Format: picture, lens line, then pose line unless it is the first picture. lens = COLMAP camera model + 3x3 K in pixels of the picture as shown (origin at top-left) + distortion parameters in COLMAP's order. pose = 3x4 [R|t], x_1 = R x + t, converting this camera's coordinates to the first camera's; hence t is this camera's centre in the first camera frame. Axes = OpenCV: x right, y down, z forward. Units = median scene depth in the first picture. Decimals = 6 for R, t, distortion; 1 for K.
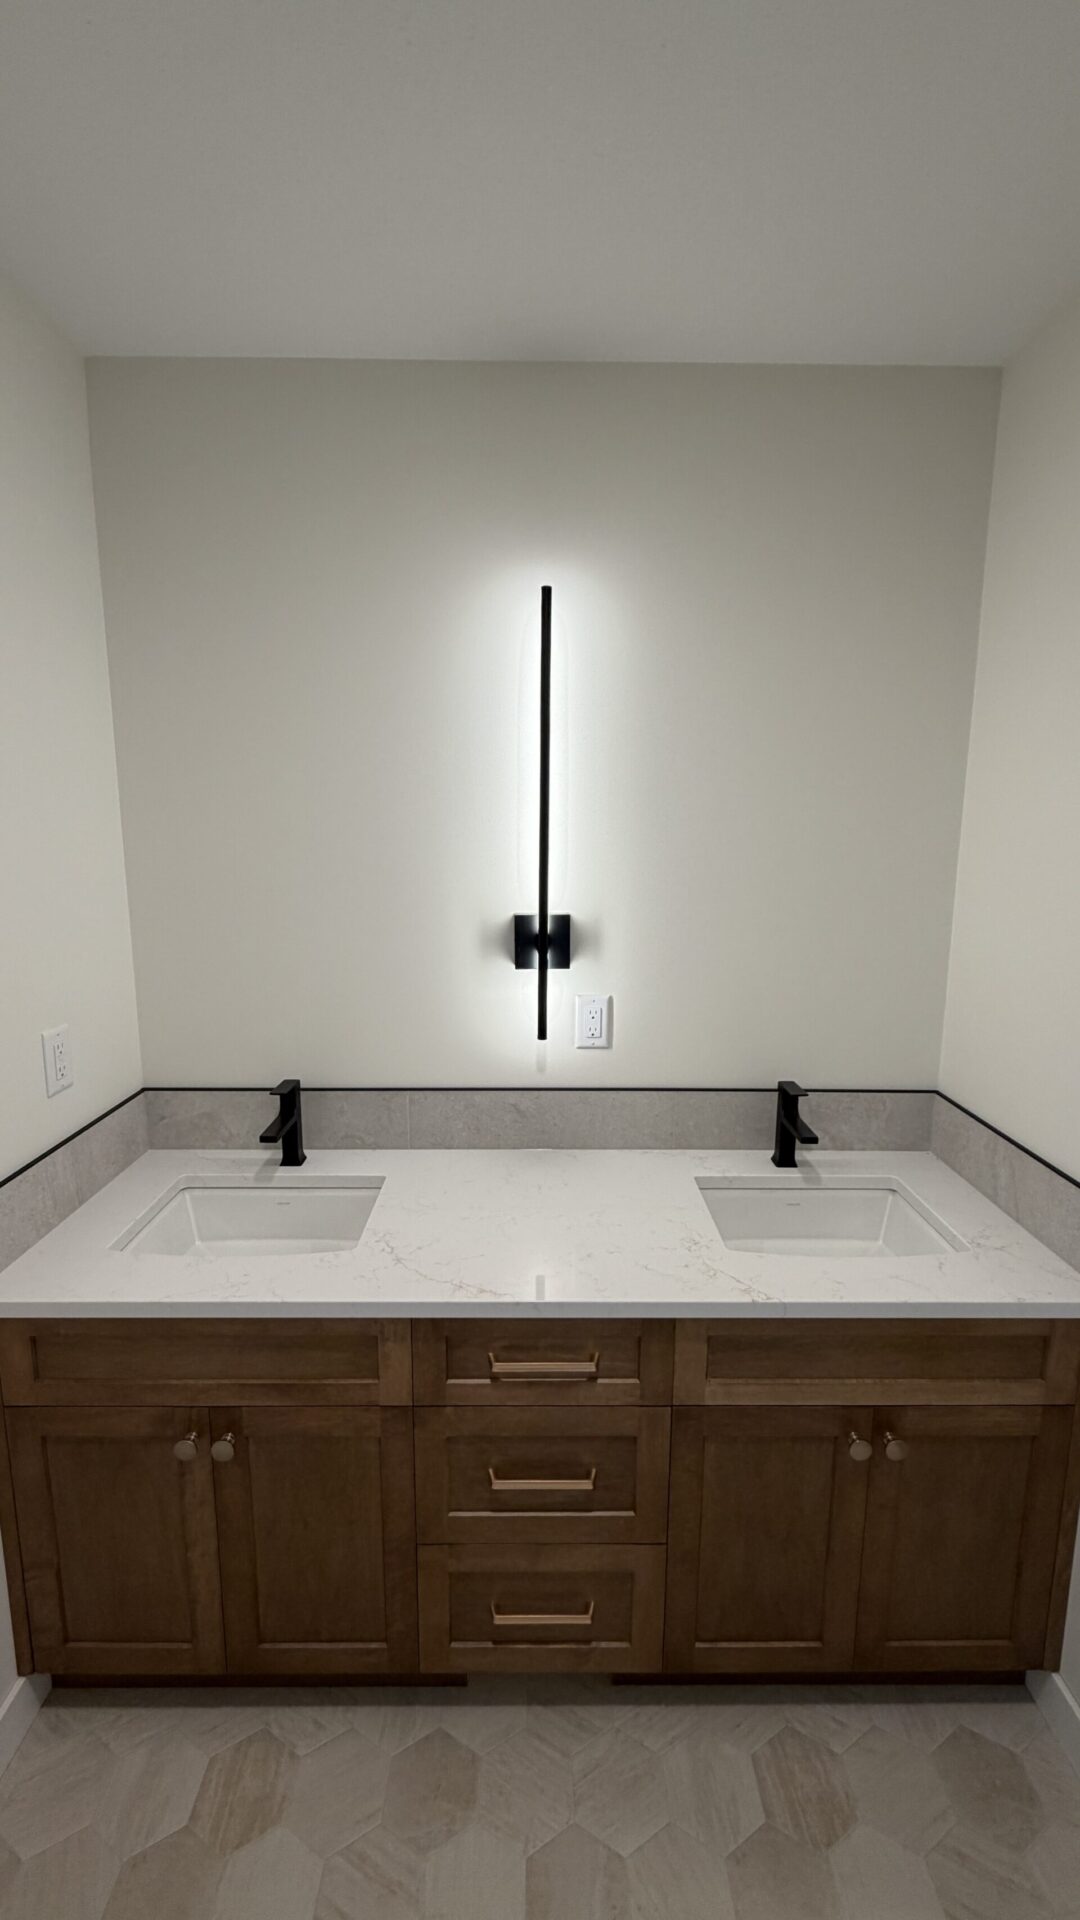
lens RADIAL K [[770.6, 0, 540.0], [0, 770.6, 960.0], [0, 0, 1]] dist [-0.000710, -0.000376]
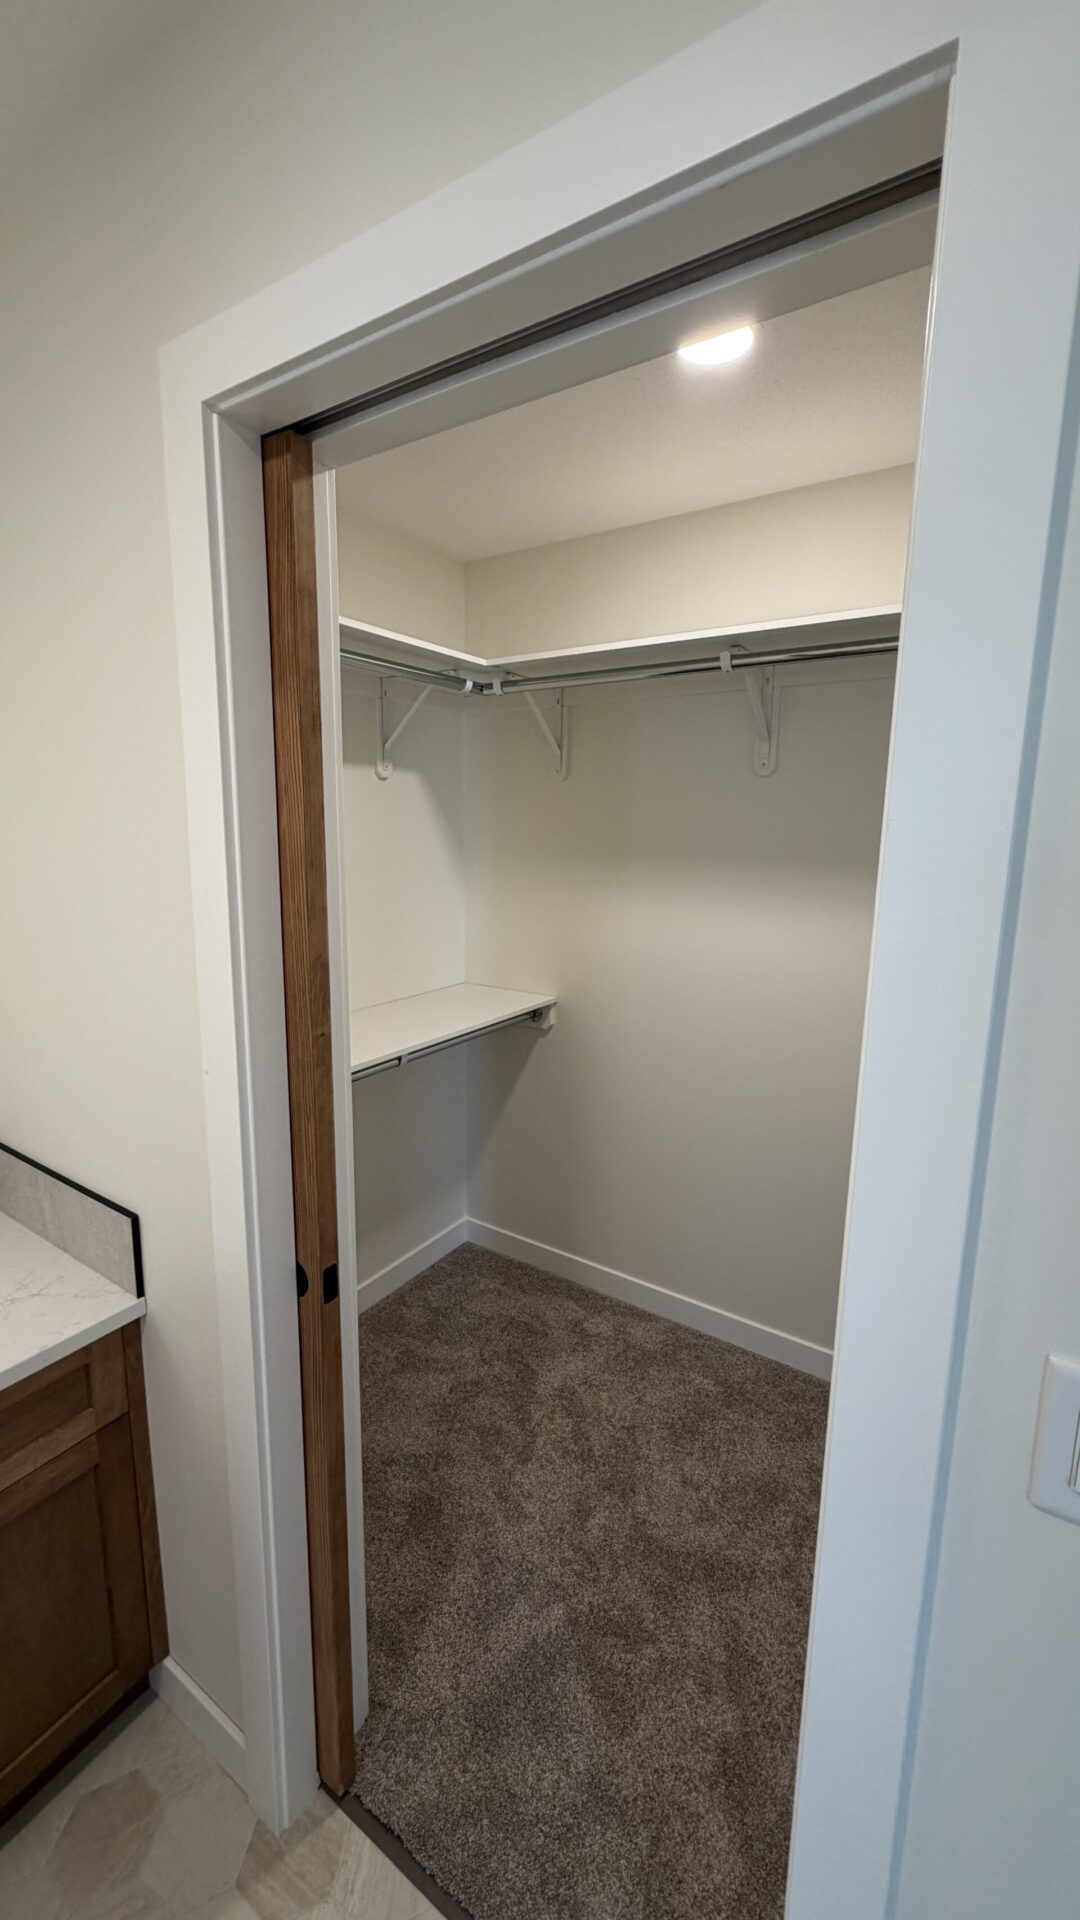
lens RADIAL K [[770.6, 0, 540.0], [0, 770.6, 960.0], [0, 0, 1]] dist [-0.000710, -0.000376]
pose [[0.560501, -0.141549, 0.815967, 0.252432], [0.126257, 0.988373, 0.084729, -0.029268], [-0.818473, 0.055530, 0.571856, -0.059827]]
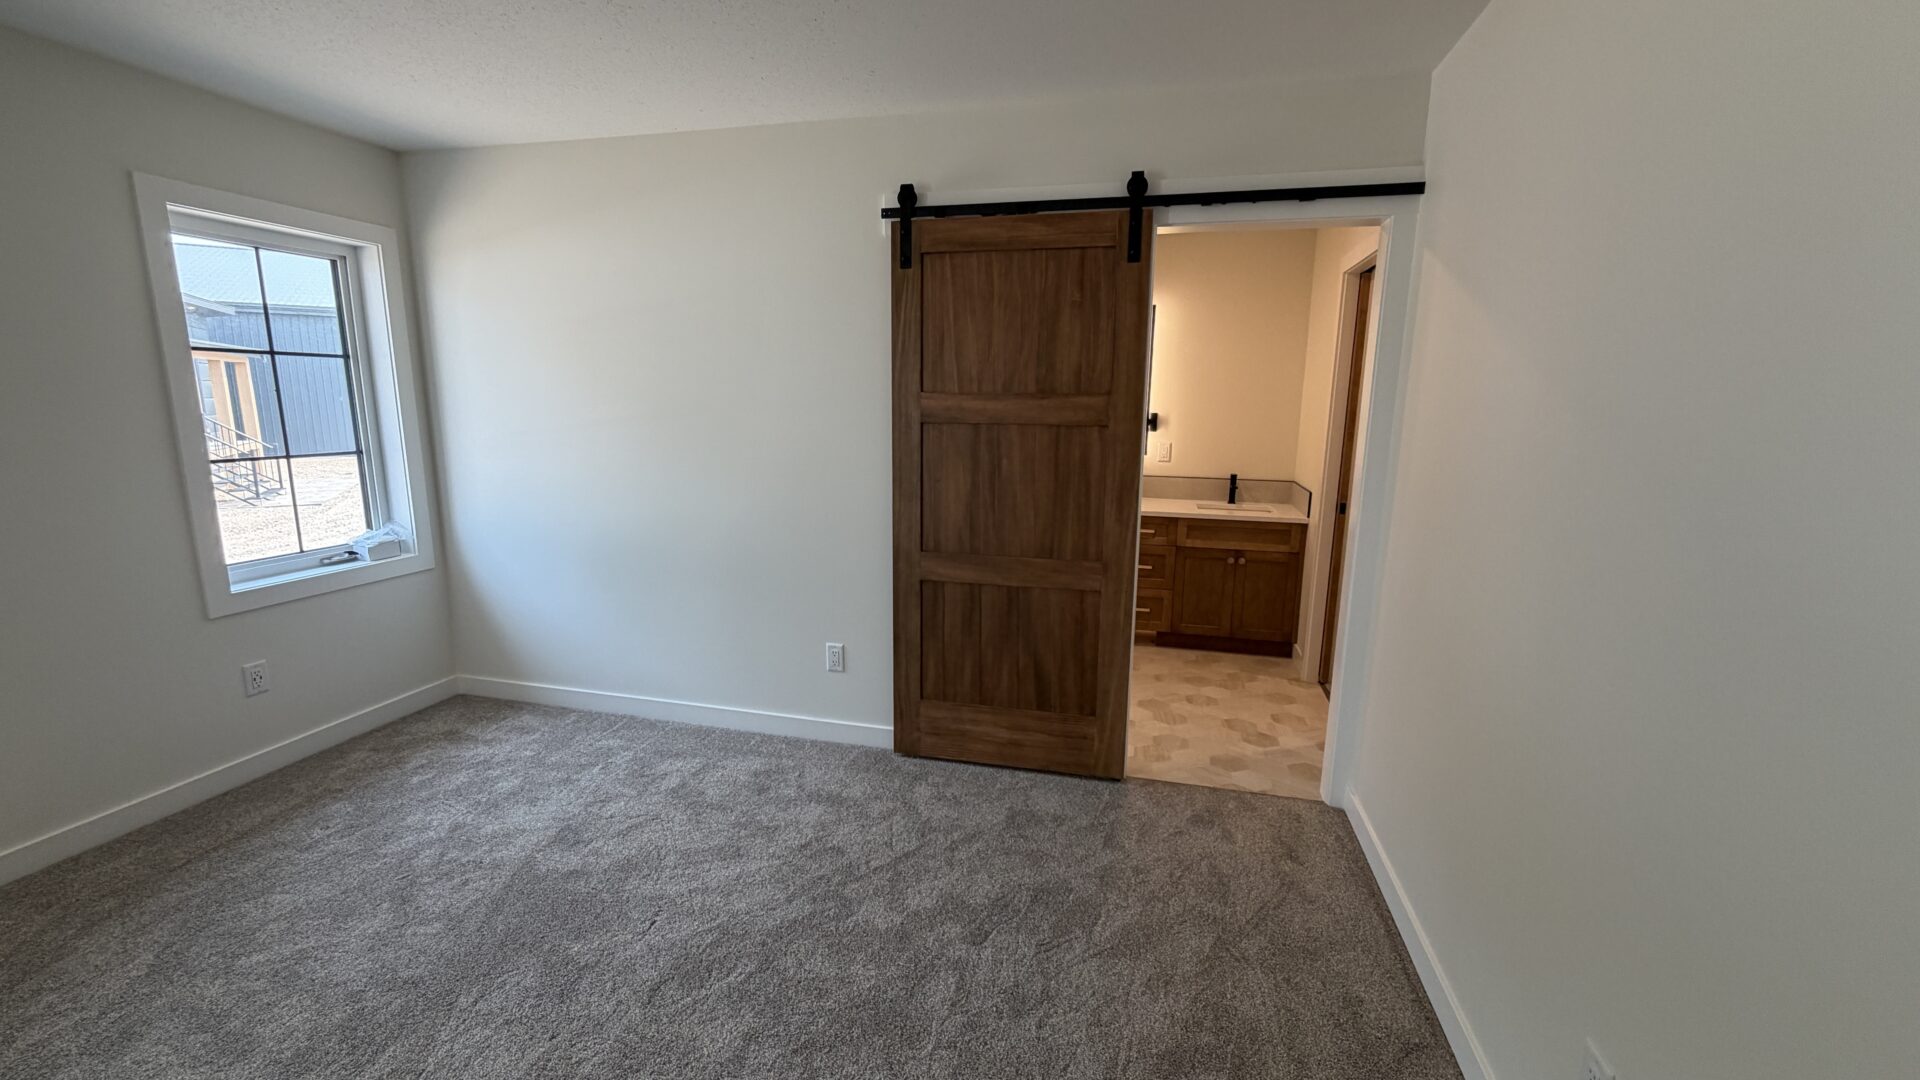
lens RADIAL K [[770.6, 0, 960.4], [0, 770.6, 543.7], [0, 0, 1]] dist [-0.000710, -0.000376]
pose [[0.967538, 0.054232, -0.246837, 0.084743], [-0.049379, 0.998447, 0.025811, 0.524225], [0.247854, -0.012784, 0.968713, -2.662977]]
